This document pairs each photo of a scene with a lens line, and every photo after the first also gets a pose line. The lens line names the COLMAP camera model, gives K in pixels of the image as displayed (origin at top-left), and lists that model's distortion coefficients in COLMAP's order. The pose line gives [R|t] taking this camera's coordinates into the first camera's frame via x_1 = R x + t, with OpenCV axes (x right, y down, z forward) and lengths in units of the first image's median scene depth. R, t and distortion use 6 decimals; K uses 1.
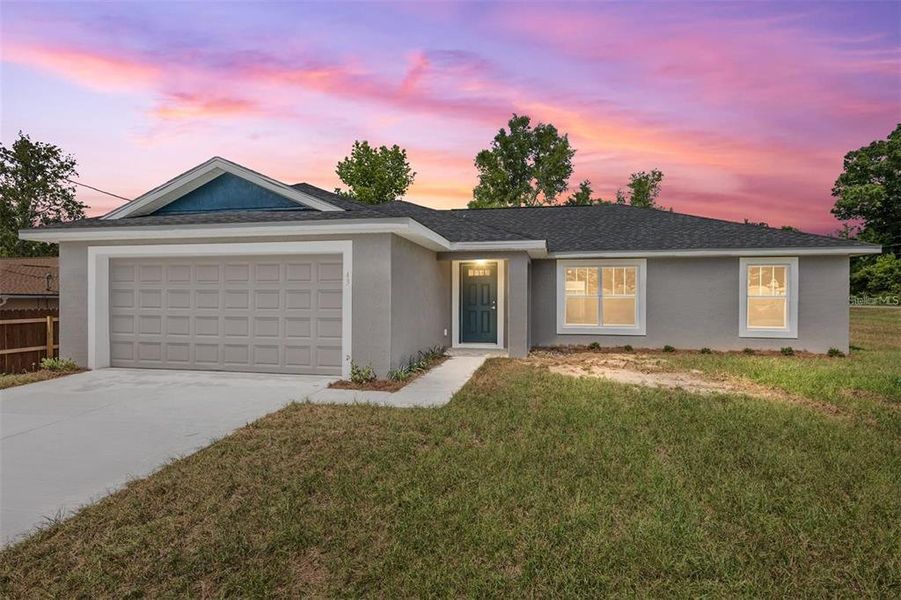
lens RADIAL K [[448.9, 0, 450.5], [0, 448.9, 300.0], [0, 0, 1]] dist [0.000506, 0.000524]
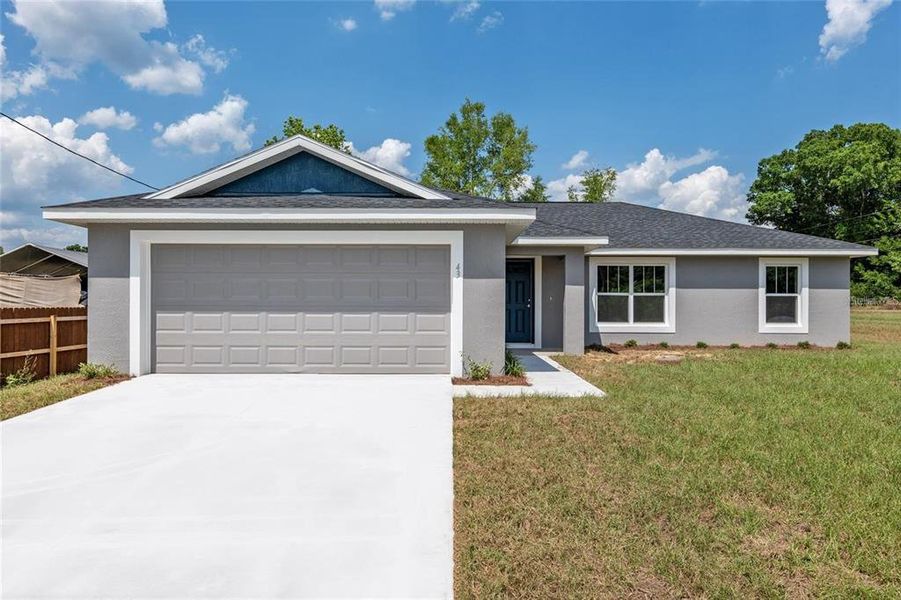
lens RADIAL K [[504.8, 0, 455.0], [0, 504.8, 302.5], [0, 0, 1]] dist [0.004956, 0.001095]
pose [[0.982224, -0.000072, 0.187711, -0.084636], [0.000670, 0.999995, -0.003119, 0.004317], [-0.187710, 0.003189, 0.982219, -0.009827]]
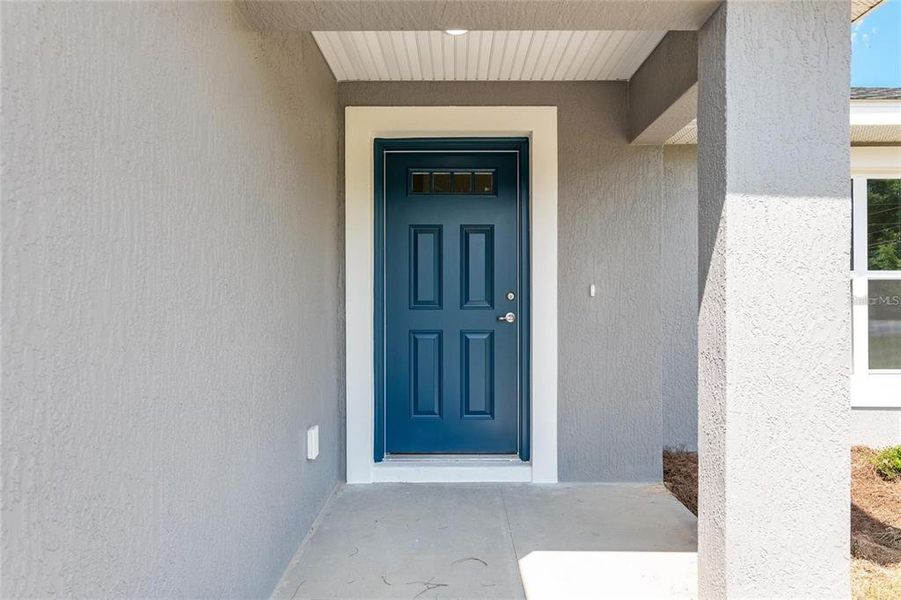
lens RADIAL K [[504.8, 0, 455.0], [0, 504.8, 302.5], [0, 0, 1]] dist [0.004956, 0.001095]
pose [[0.981646, -0.001874, 0.190701, 0.003035], [0.004205, 0.999921, -0.011821, 0.003914], [-0.190664, 0.012406, 0.981577, 0.232619]]
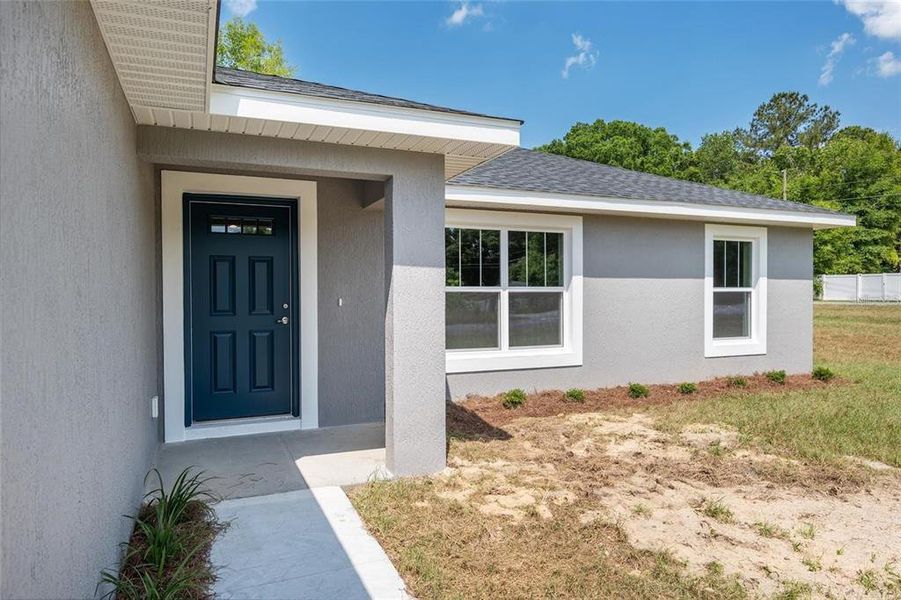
lens RADIAL K [[585.0, 0, 450.5], [0, 585.0, 300.0], [0, 0, 1]] dist [0.005629, 0.001287]
pose [[0.822707, -0.011843, 0.568342, -0.022131], [0.011597, 0.999925, 0.004050, -0.000044], [-0.568347, 0.003259, 0.822783, 0.167083]]
